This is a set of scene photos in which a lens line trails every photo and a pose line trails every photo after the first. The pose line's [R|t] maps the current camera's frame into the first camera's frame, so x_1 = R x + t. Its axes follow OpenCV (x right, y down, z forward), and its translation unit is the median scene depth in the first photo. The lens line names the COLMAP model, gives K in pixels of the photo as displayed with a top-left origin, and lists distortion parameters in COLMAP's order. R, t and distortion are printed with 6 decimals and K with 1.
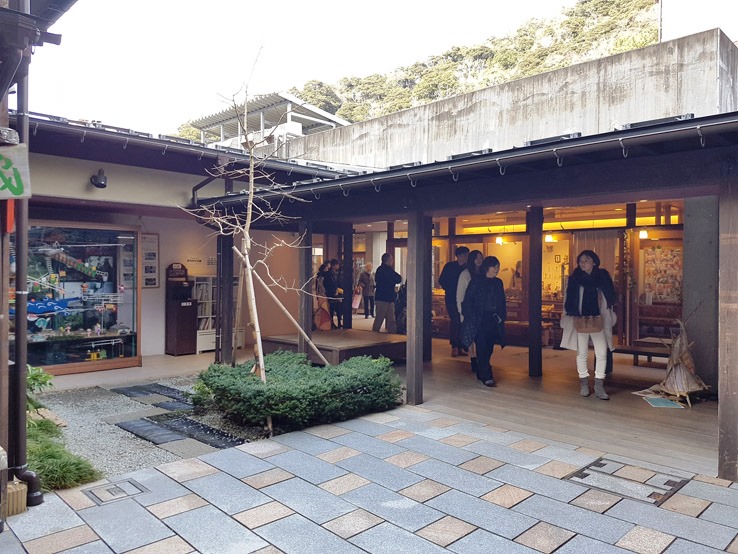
lens RADIAL K [[555.4, 0, 367.6], [0, 555.4, 275.6], [0, 0, 1]] dist [0.008041, 0.001596]
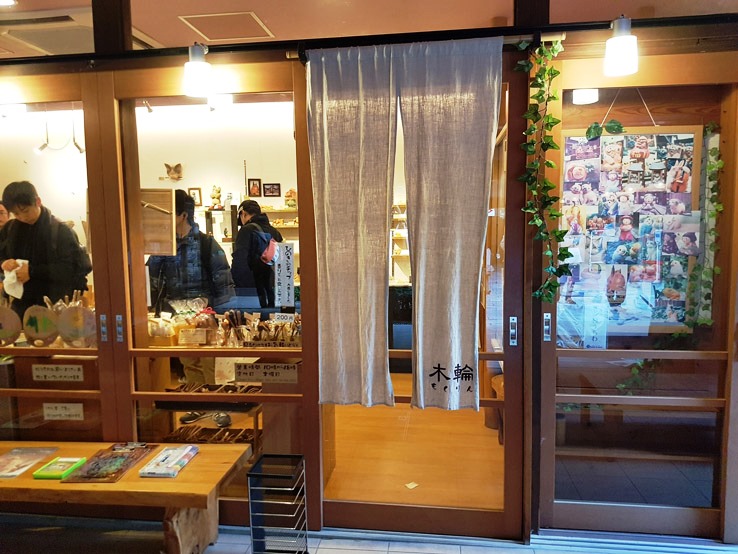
lens RADIAL K [[555.4, 0, 368.0], [0, 555.4, 276.7], [0, 0, 1]] dist [0.008041, 0.001596]
pose [[0.786645, -0.073315, 0.613037, 0.261571], [0.020068, 0.995436, 0.093296, -0.007325], [-0.617080, -0.061088, 0.784526, 0.862761]]
